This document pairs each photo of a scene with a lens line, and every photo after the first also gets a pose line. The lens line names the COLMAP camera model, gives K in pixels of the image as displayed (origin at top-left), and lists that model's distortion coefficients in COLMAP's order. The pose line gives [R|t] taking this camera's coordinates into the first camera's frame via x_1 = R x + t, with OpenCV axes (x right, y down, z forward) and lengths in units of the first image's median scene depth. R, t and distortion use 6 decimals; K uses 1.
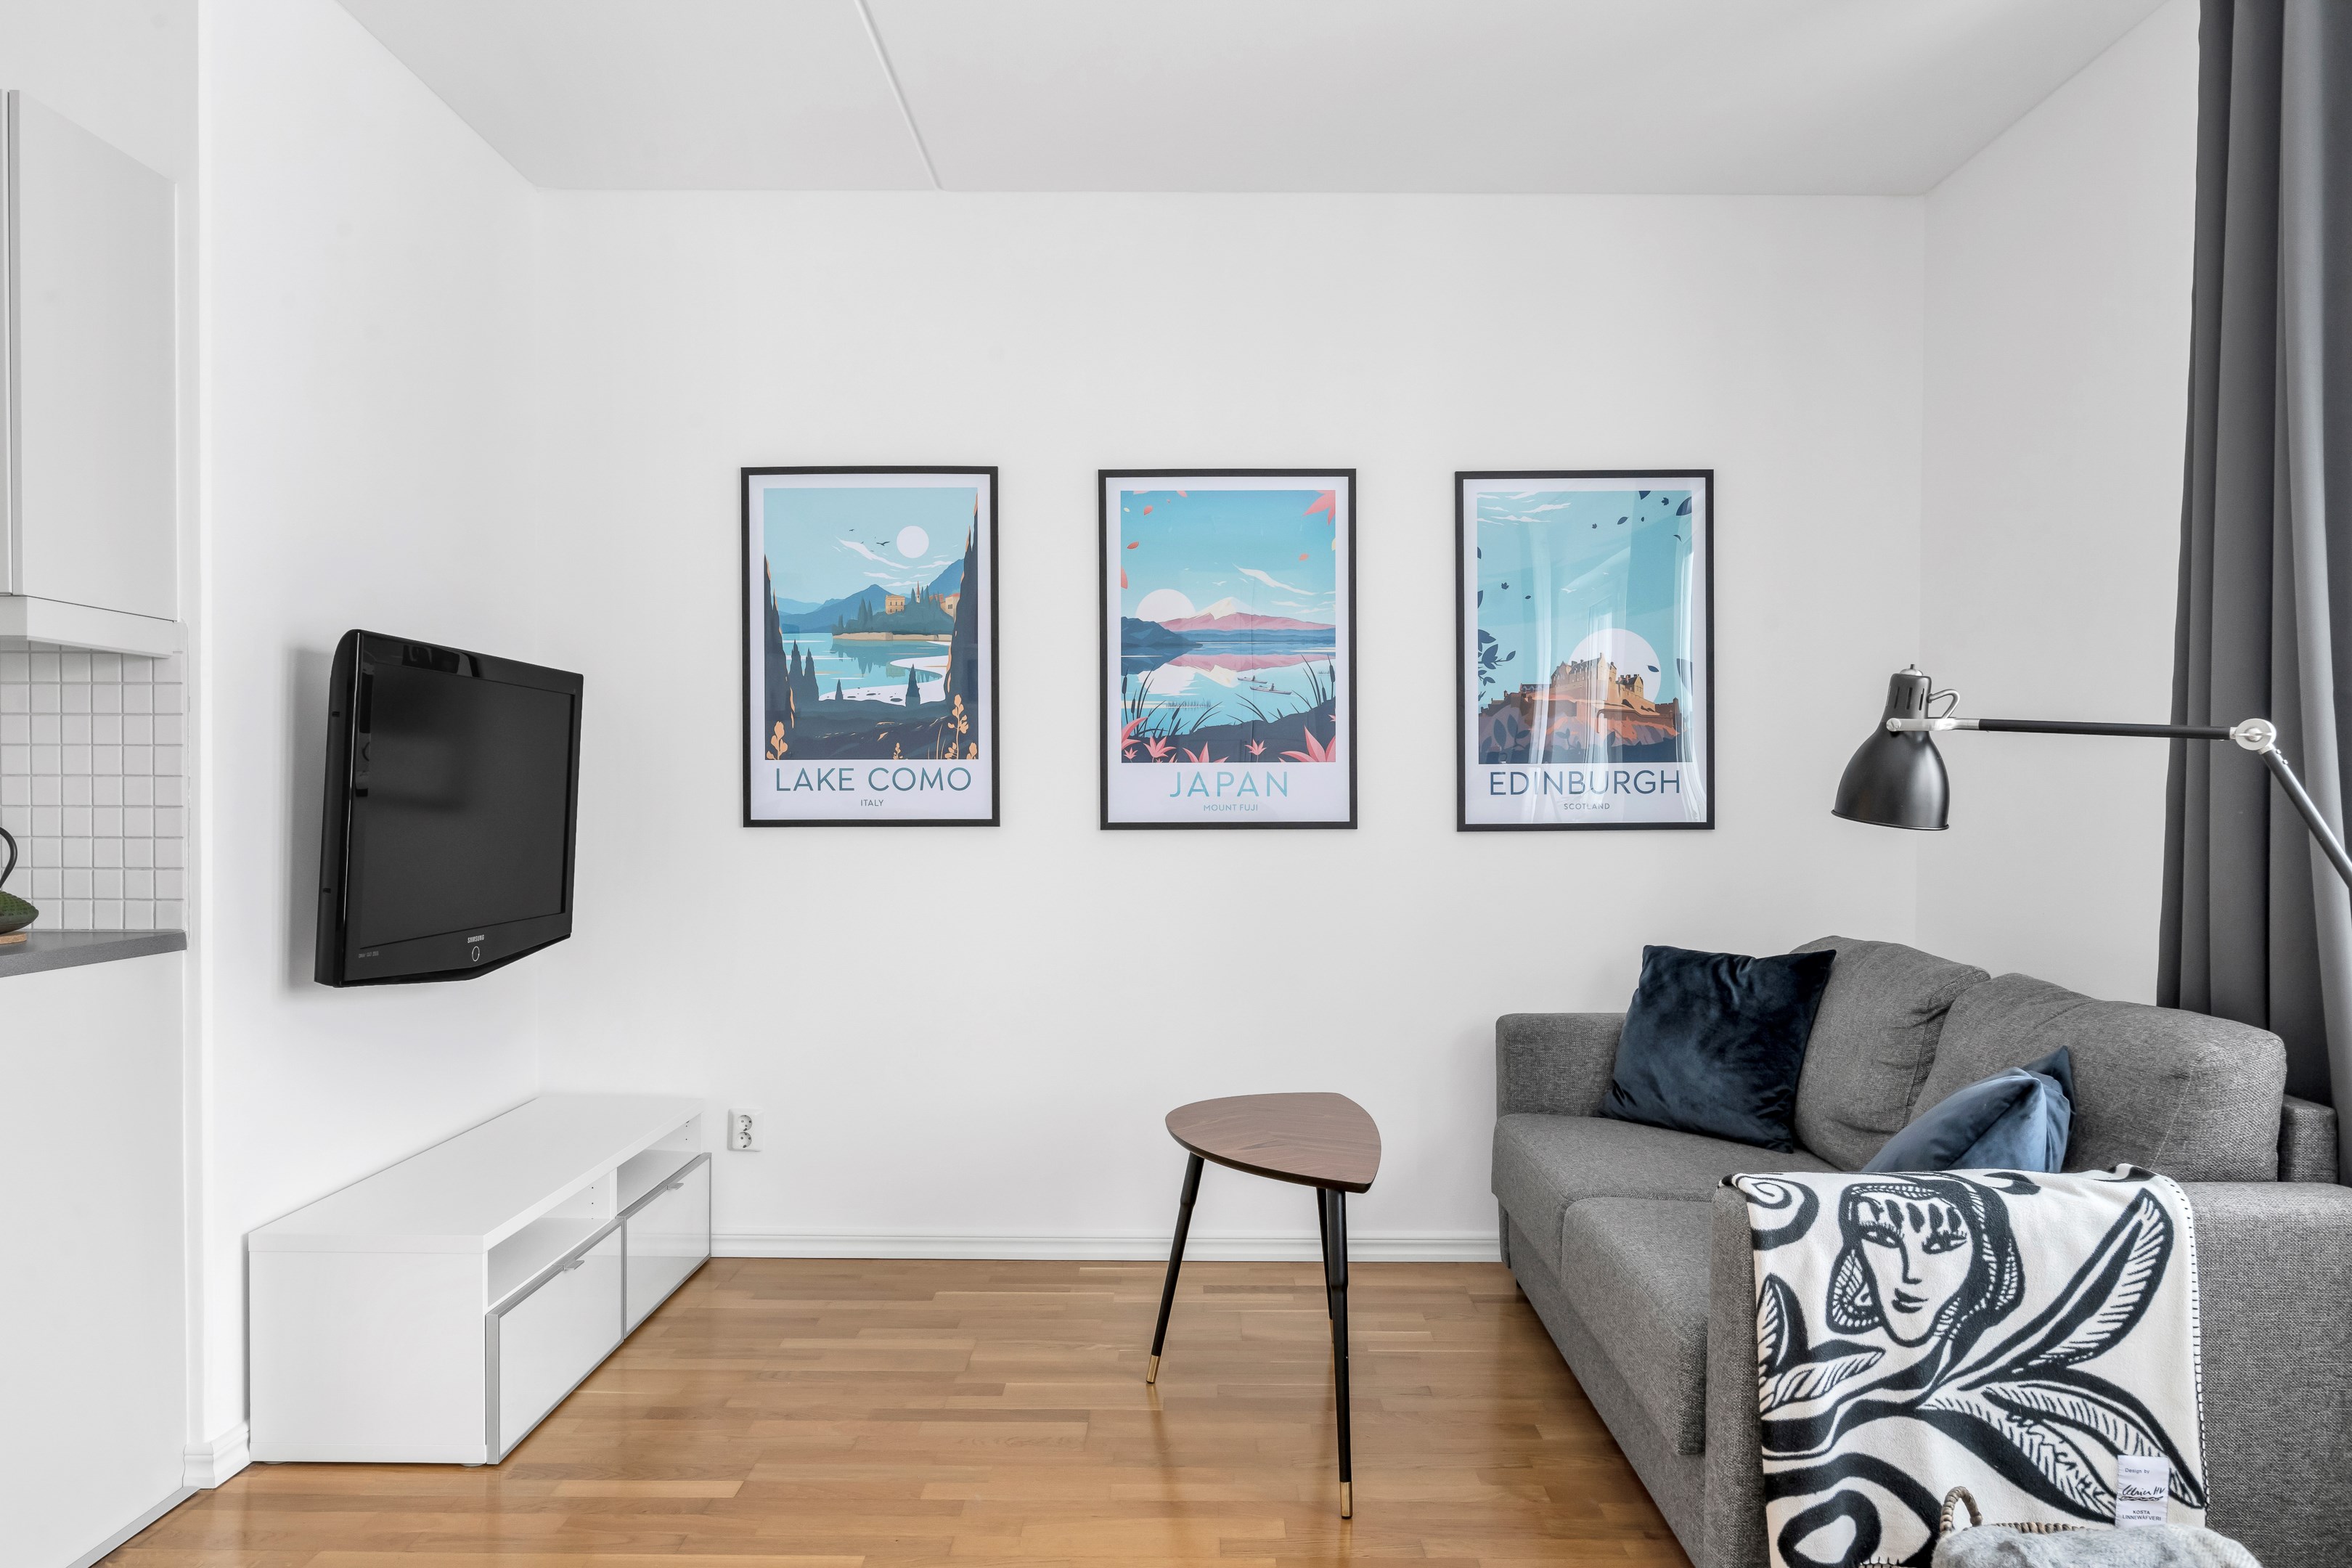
lens RADIAL K [[1607.1, 0, 1183.4], [0, 1607.1, 807.5], [0, 0, 1]] dist [0.001646, 0.001312]
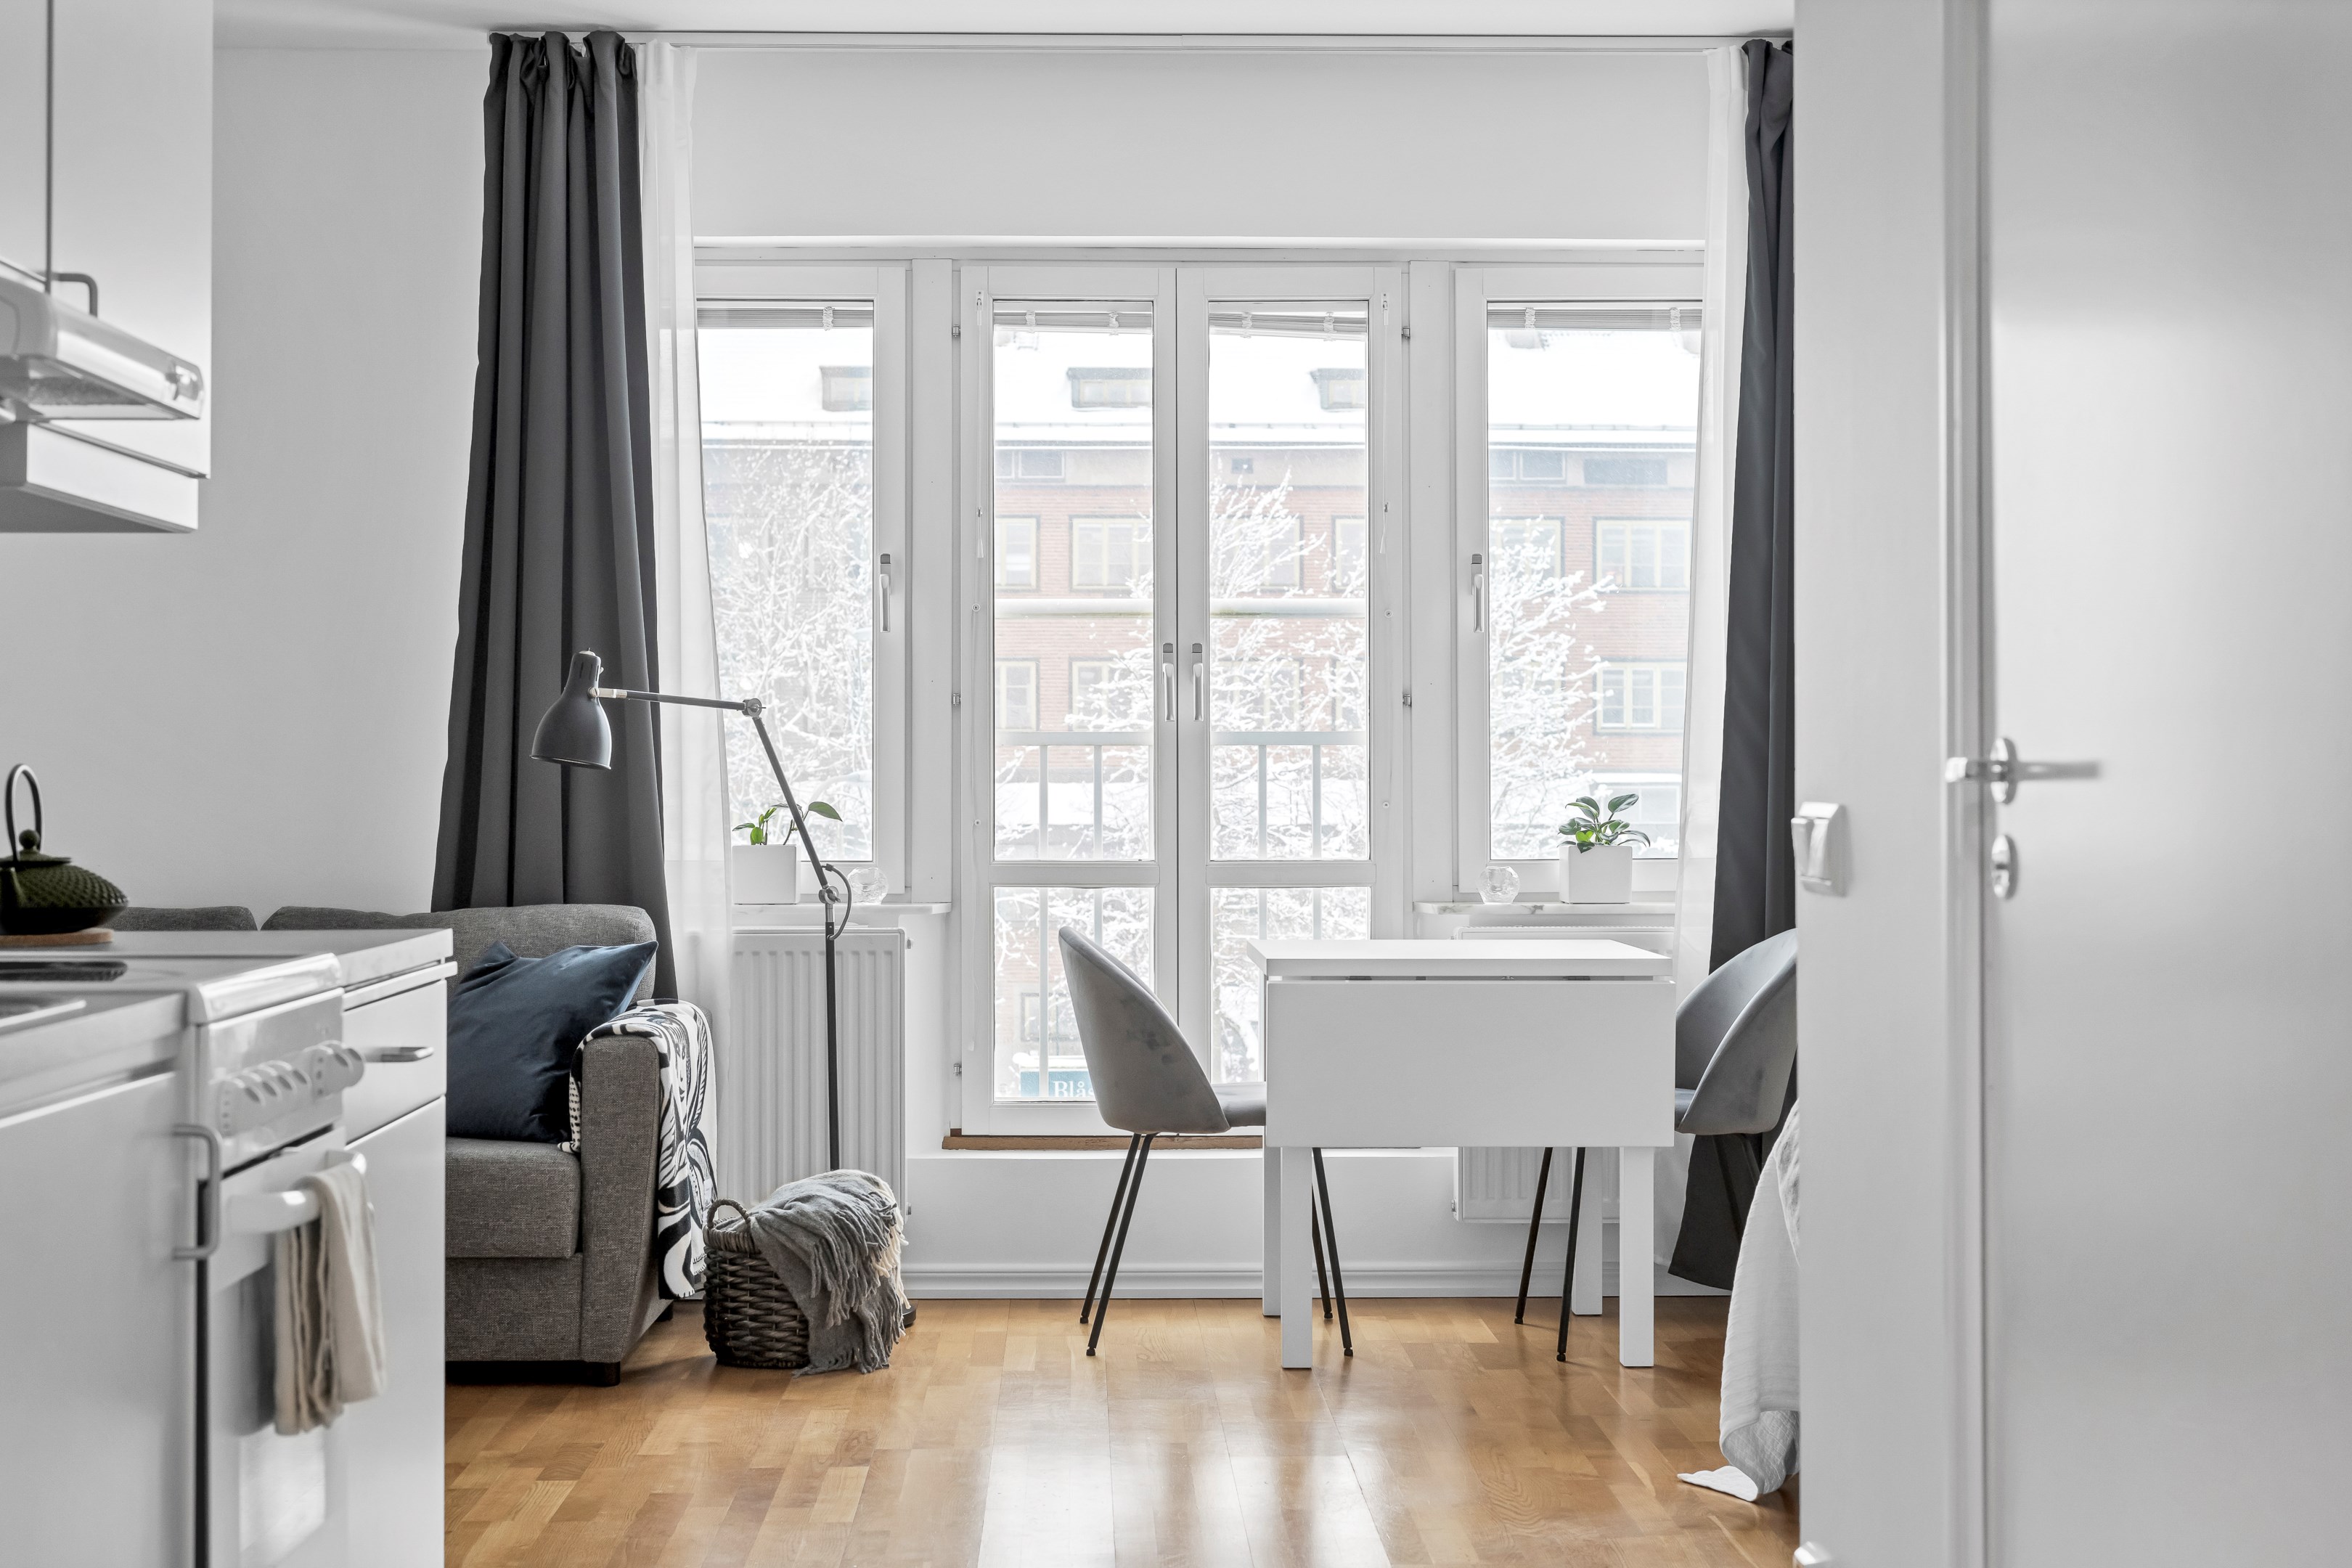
lens RADIAL K [[3573.1, 0, 1171.9], [0, 3573.1, 725.3], [0, 0, 1]] dist [0.048182, 0.018565]
pose [[-0.027168, 0.010307, 0.999578, -1.462330], [0.005700, 0.999932, -0.010156, 0.004696], [-0.999615, 0.005421, -0.027225, 0.338367]]
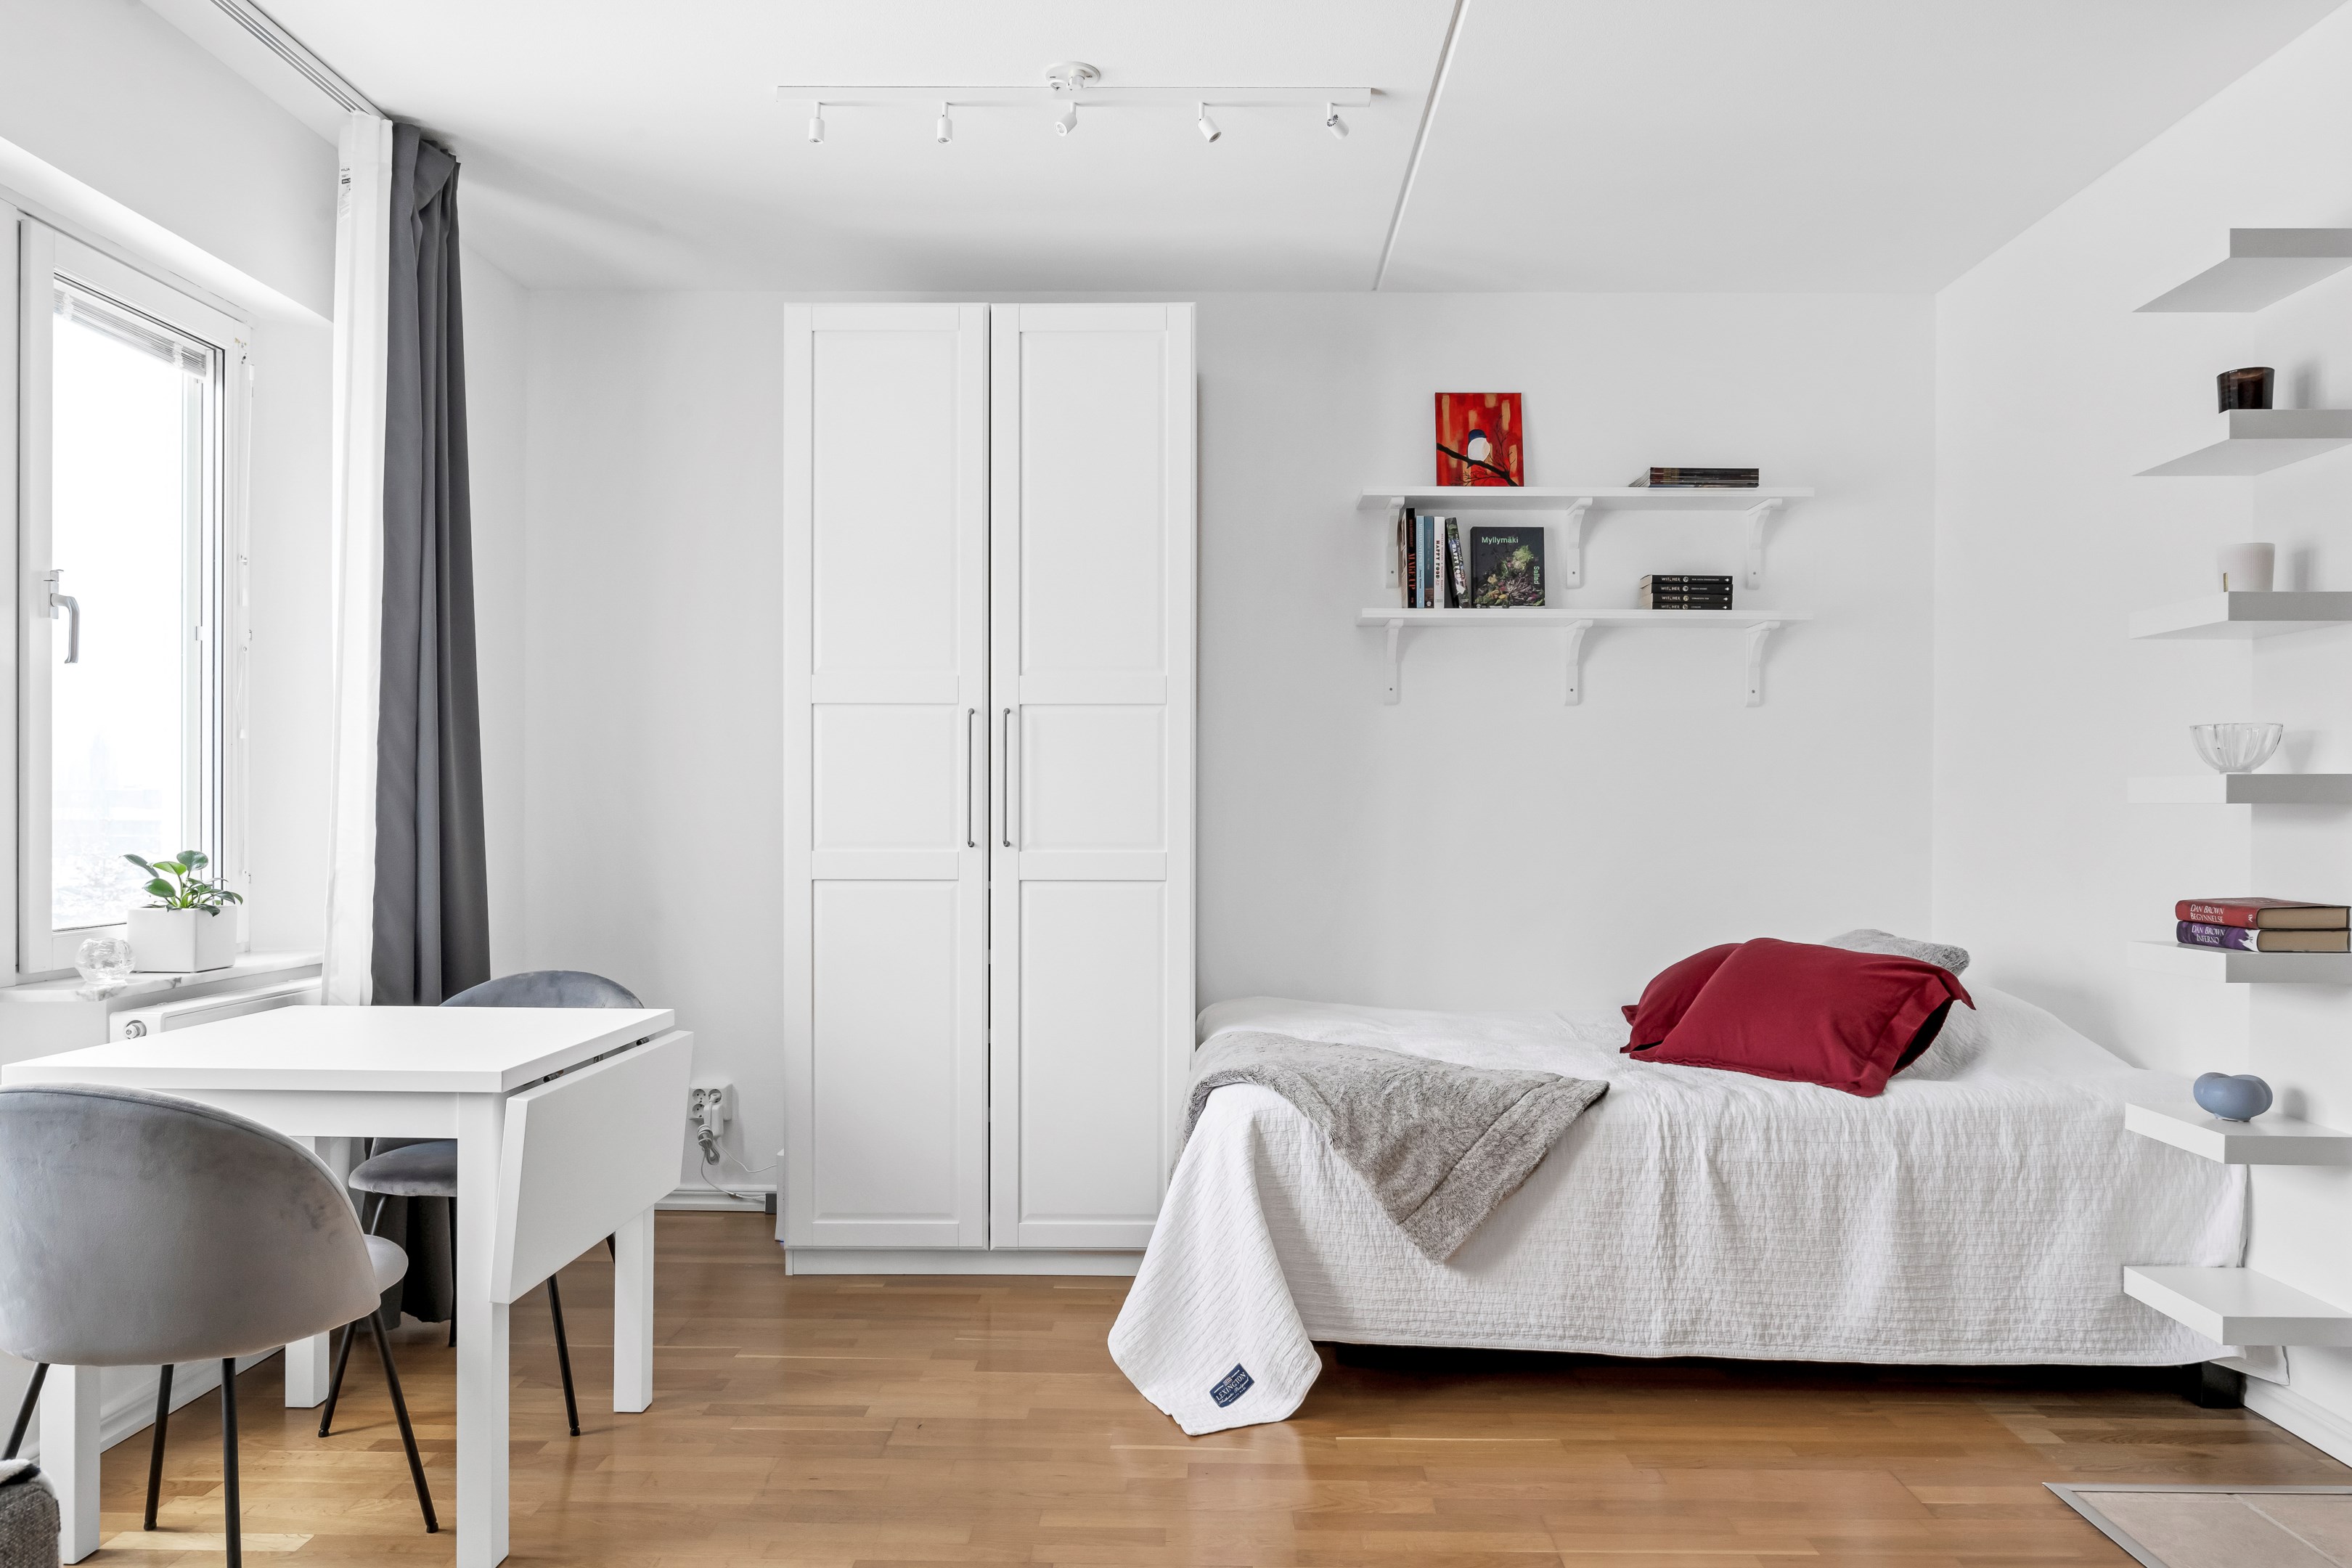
lens RADIAL K [[1607.1, 0, 1183.4], [0, 1607.1, 807.5], [0, 0, 1]] dist [0.001646, 0.001312]
pose [[-0.999857, -0.009994, 0.013657, -0.037080], [-0.009952, 0.999946, 0.003142, -0.006212], [-0.013687, 0.003006, -0.999902, 0.852104]]
